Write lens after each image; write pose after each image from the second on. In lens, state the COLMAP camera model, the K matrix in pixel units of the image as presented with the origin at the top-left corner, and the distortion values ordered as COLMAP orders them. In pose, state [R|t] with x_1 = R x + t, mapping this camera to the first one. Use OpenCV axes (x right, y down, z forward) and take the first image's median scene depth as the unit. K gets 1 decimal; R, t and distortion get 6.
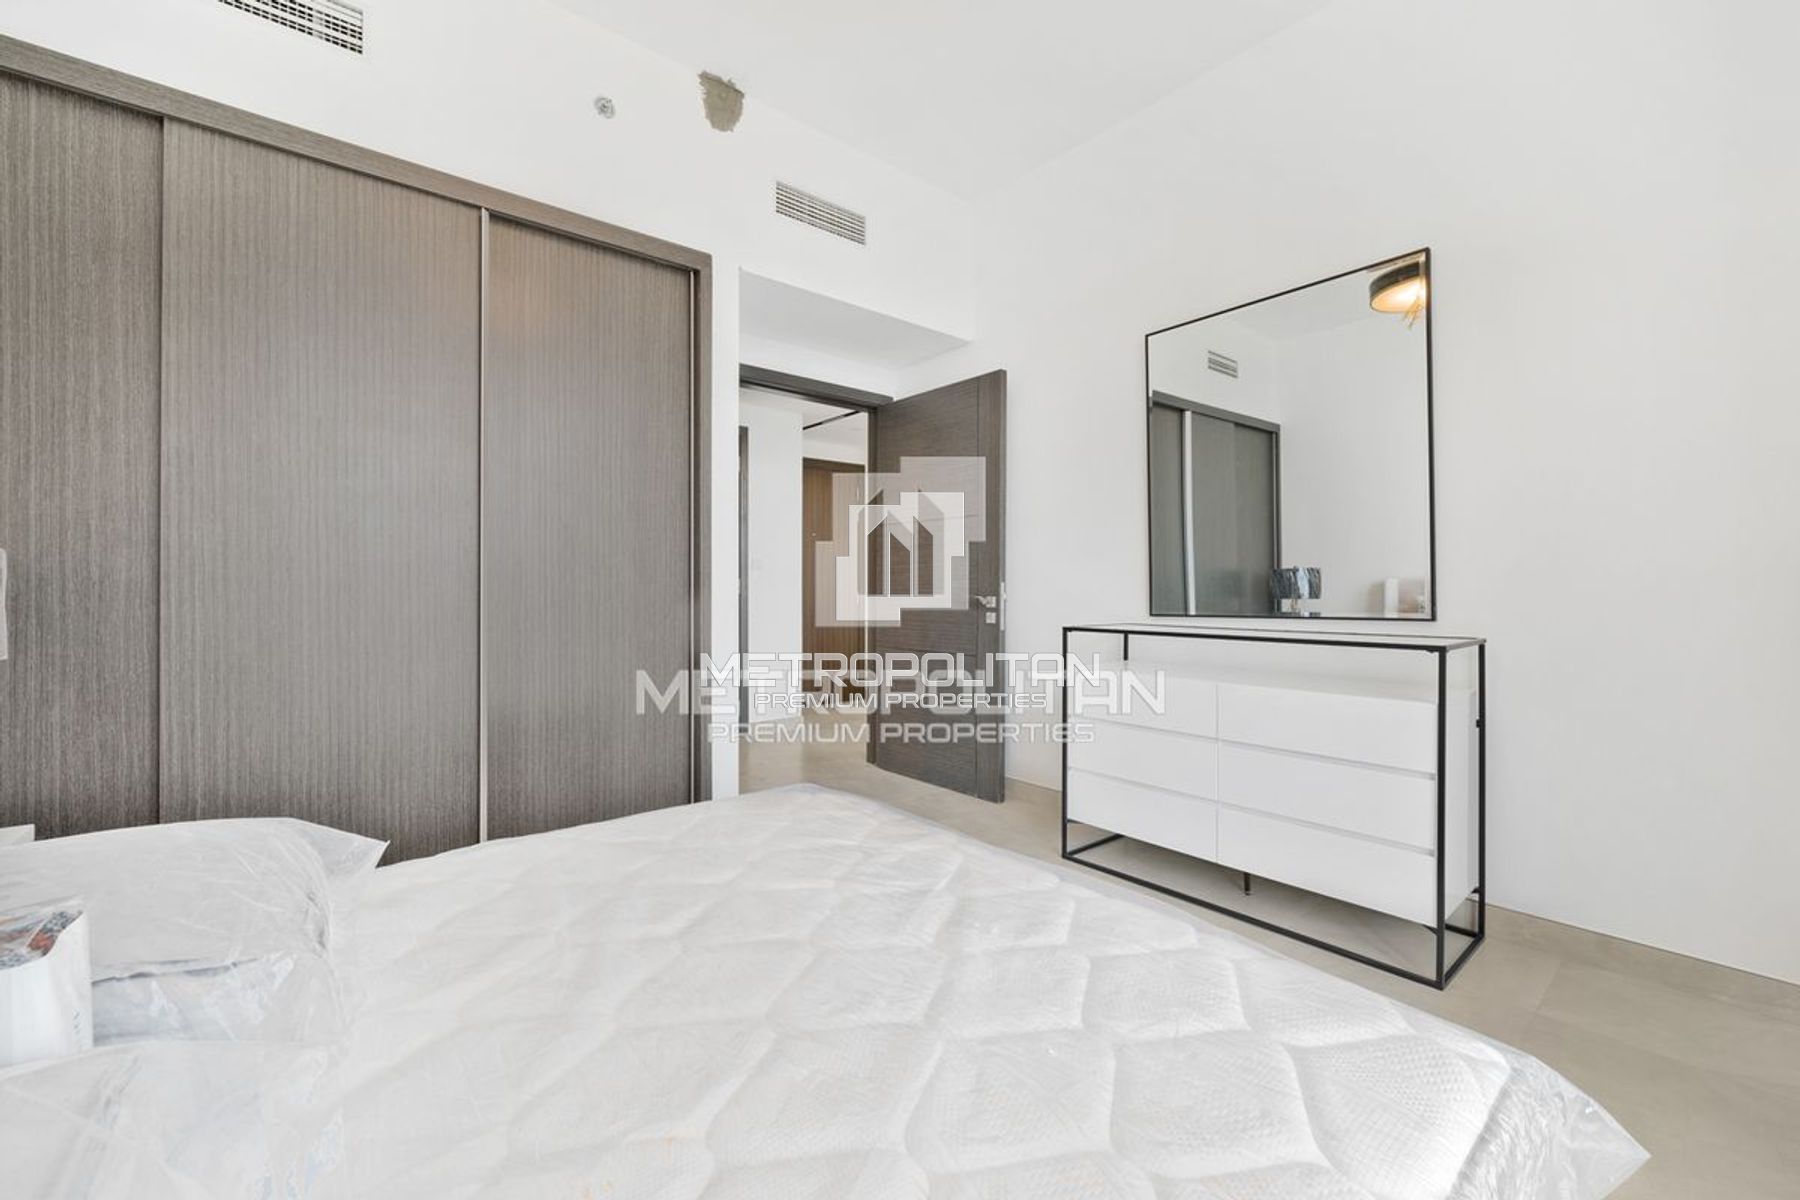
lens RADIAL K [[705.6, 0, 886.9], [0, 705.6, 591.5], [0, 0, 1]] dist [-0.003191, -0.000162]
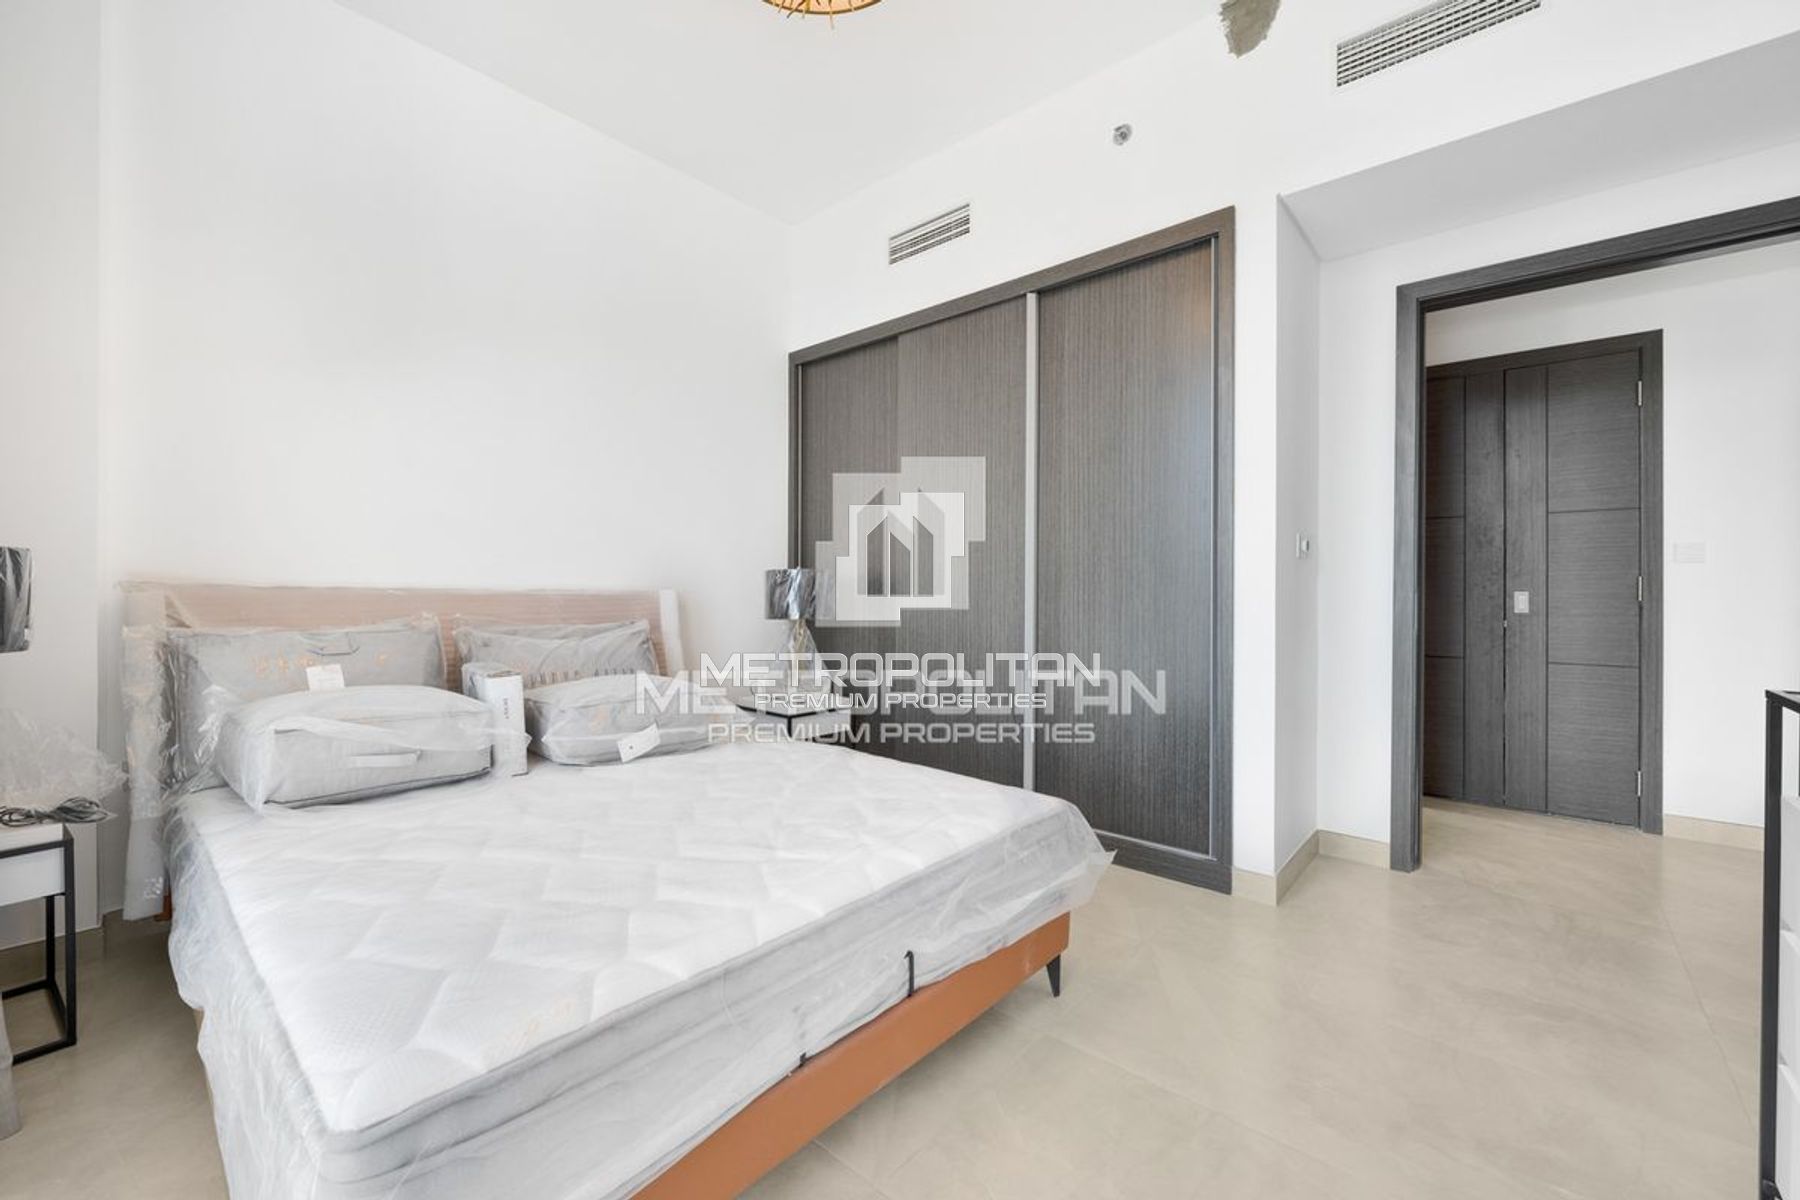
lens RADIAL K [[705.6, 0, 886.9], [0, 705.6, 591.5], [0, 0, 1]] dist [-0.003191, -0.000162]
pose [[0.171262, 0.006605, -0.985203, 0.711549], [-0.007575, 0.999957, 0.005387, -0.005290], [0.985196, 0.006540, 0.171305, 0.576348]]
